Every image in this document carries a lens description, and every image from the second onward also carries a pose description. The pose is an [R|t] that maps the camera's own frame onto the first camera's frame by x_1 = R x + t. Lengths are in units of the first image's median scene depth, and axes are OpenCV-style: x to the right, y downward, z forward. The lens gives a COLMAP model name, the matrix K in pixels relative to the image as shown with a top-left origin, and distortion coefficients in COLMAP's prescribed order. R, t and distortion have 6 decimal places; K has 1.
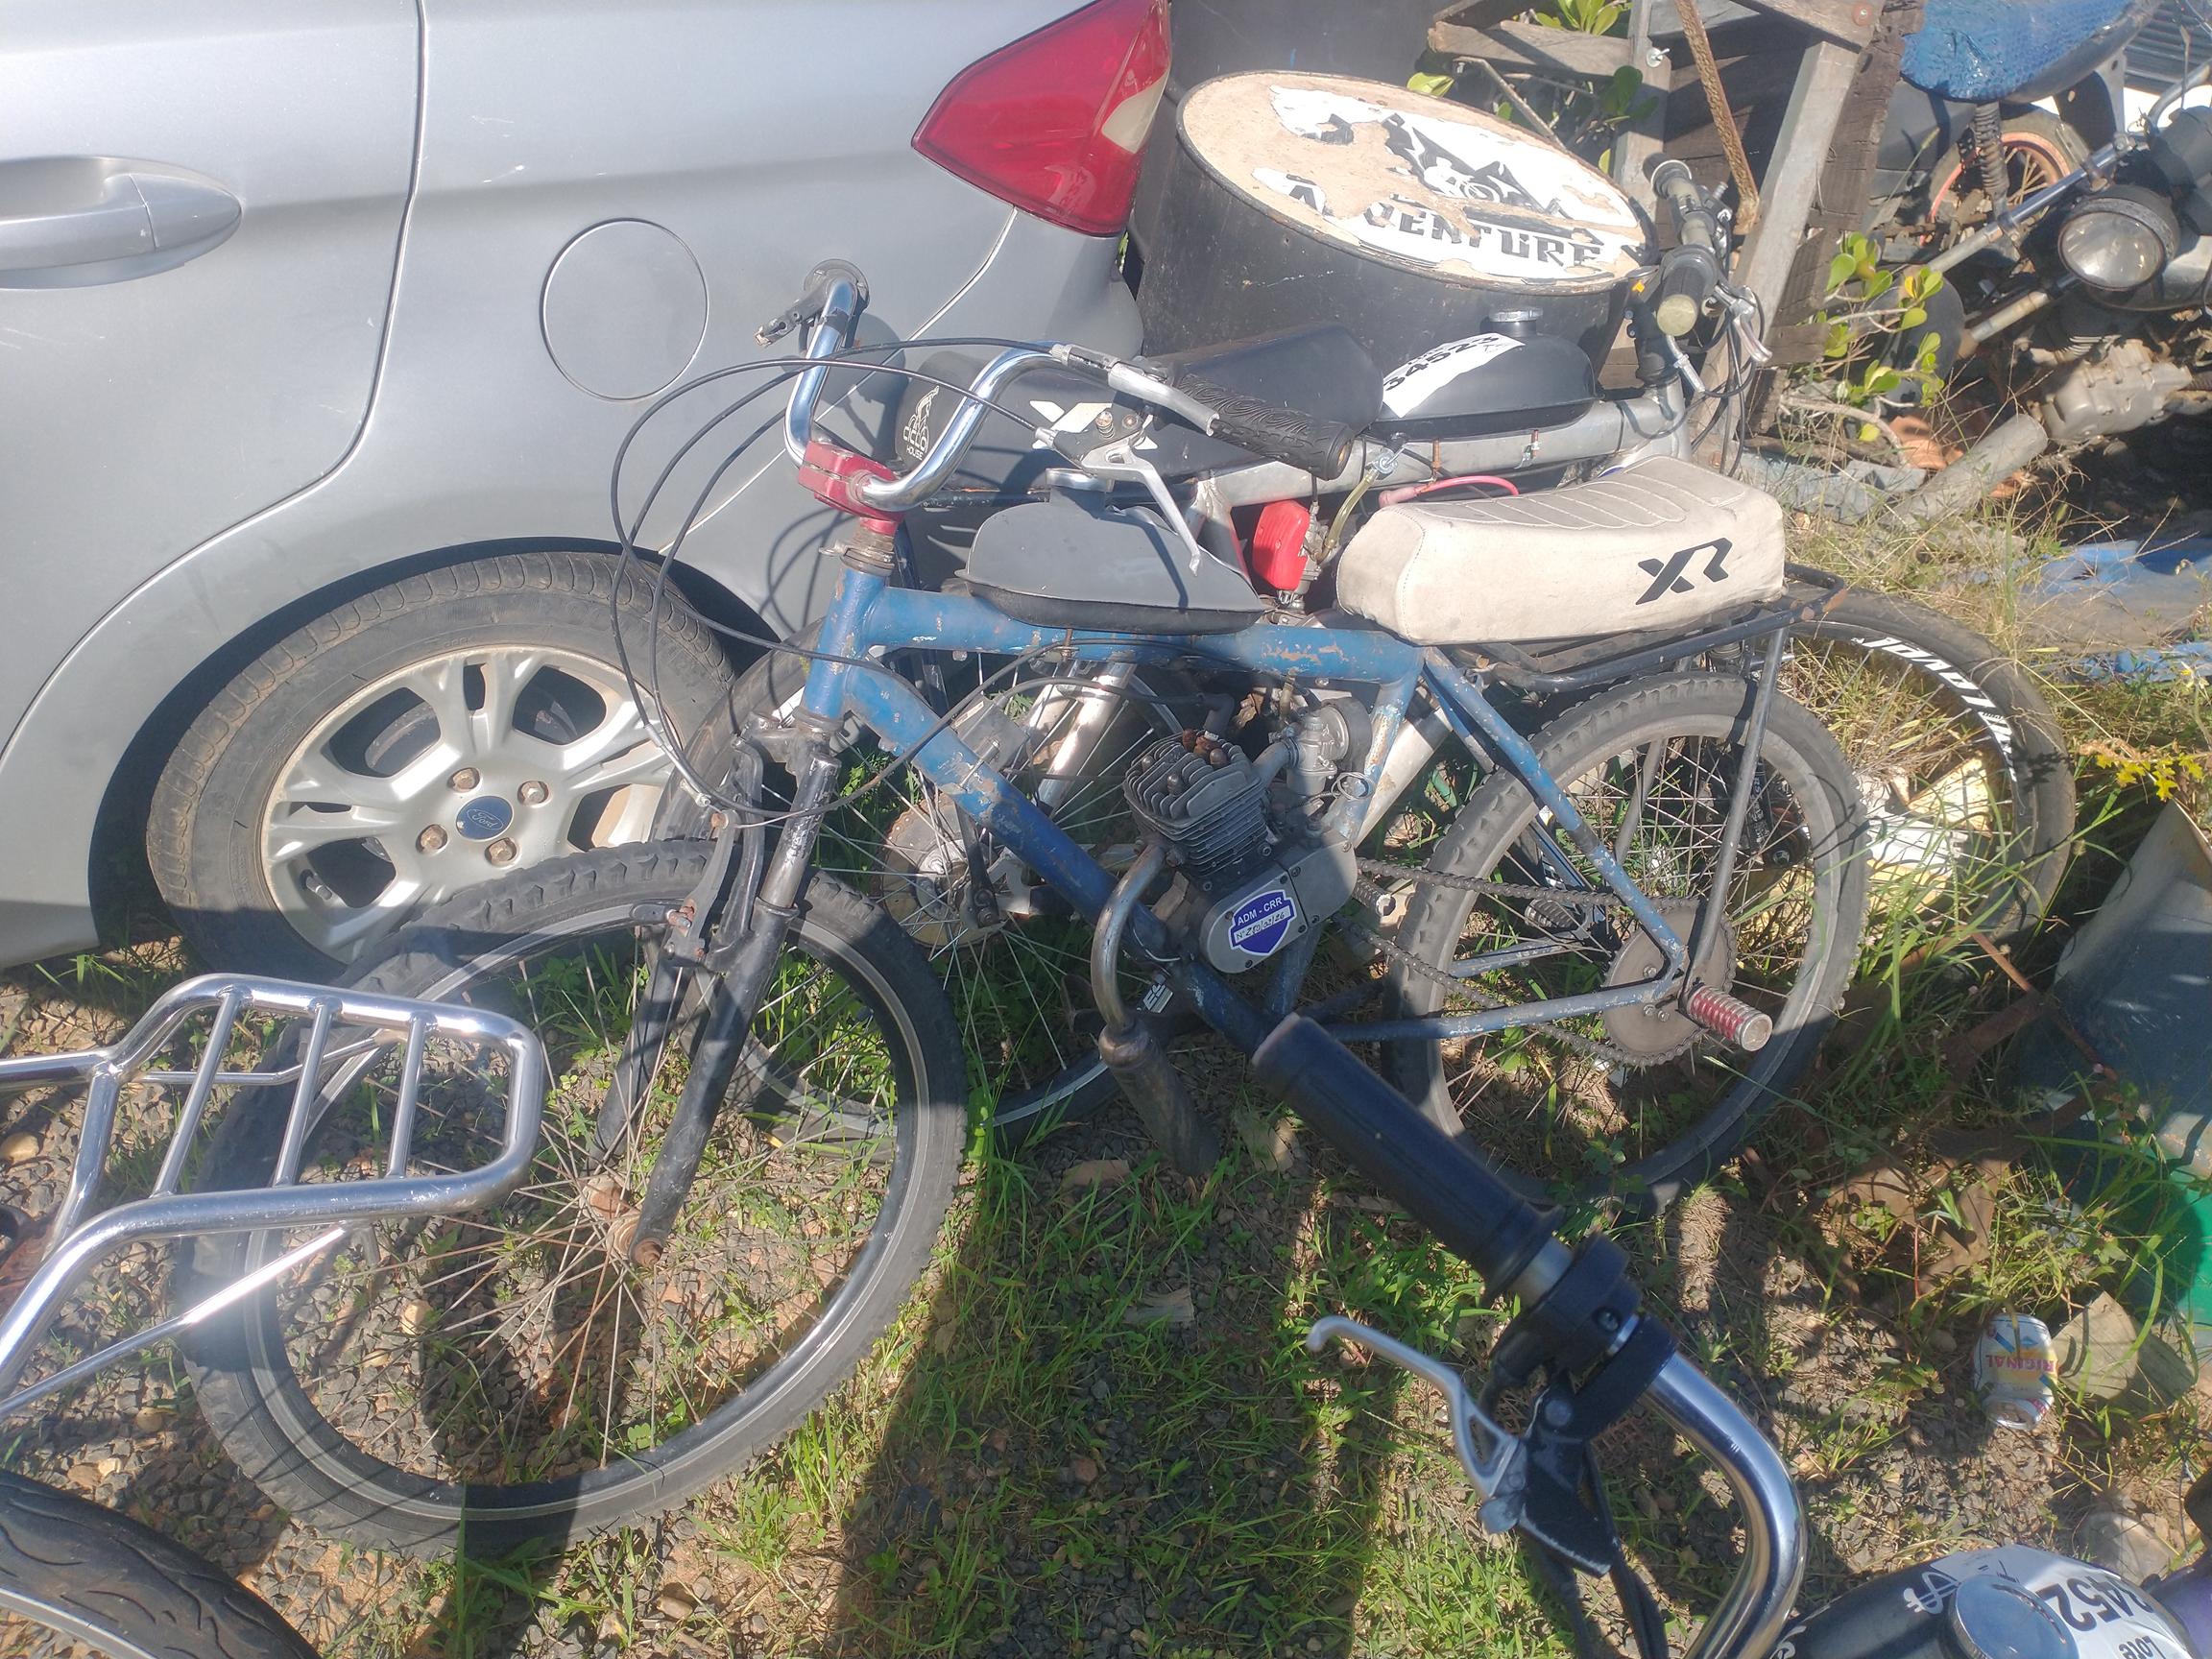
lens RADIAL K [[1798.9, 0, 1106.0], [0, 1798.9, 829.5], [0, 0, 1]] dist [0.009734, -0.062785]
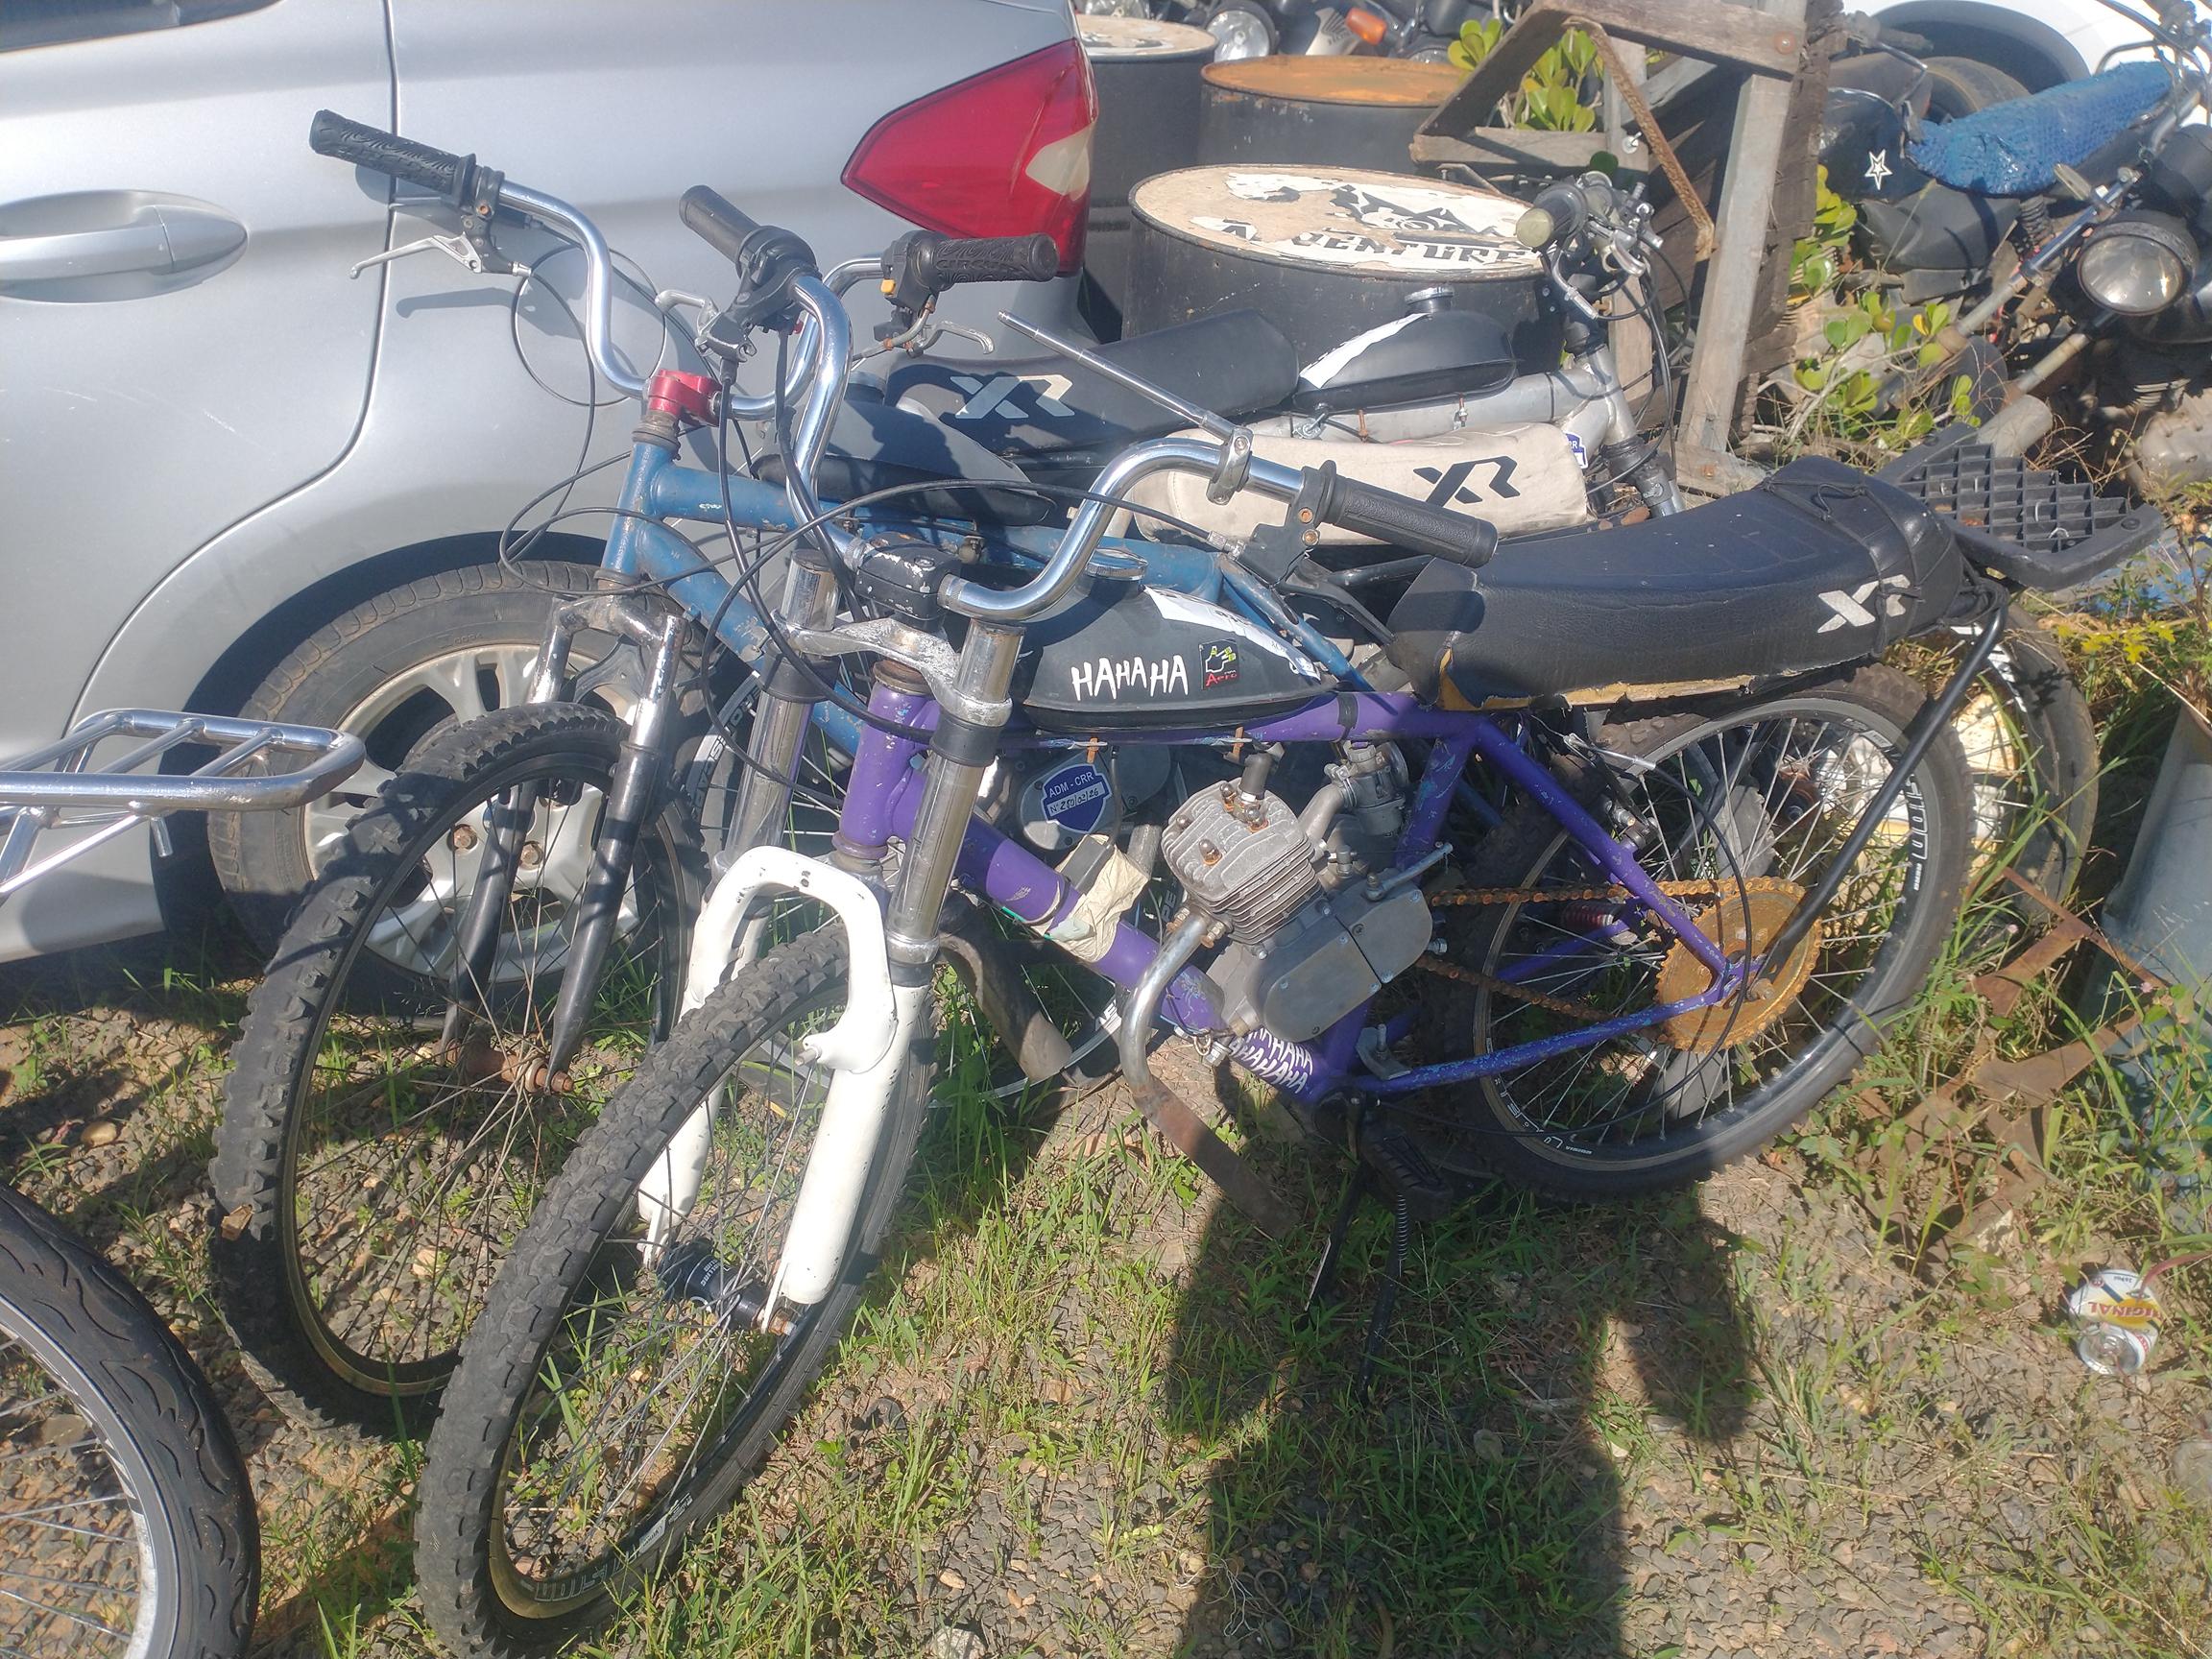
lens RADIAL K [[1798.9, 0, 1106.0], [0, 1798.9, 829.5], [0, 0, 1]] dist [0.009734, -0.062785]
pose [[0.987379, -0.080911, -0.136148, 0.150342], [0.054440, 0.980663, -0.187980, 0.206514], [0.148725, 0.178195, 0.972691, -0.015468]]
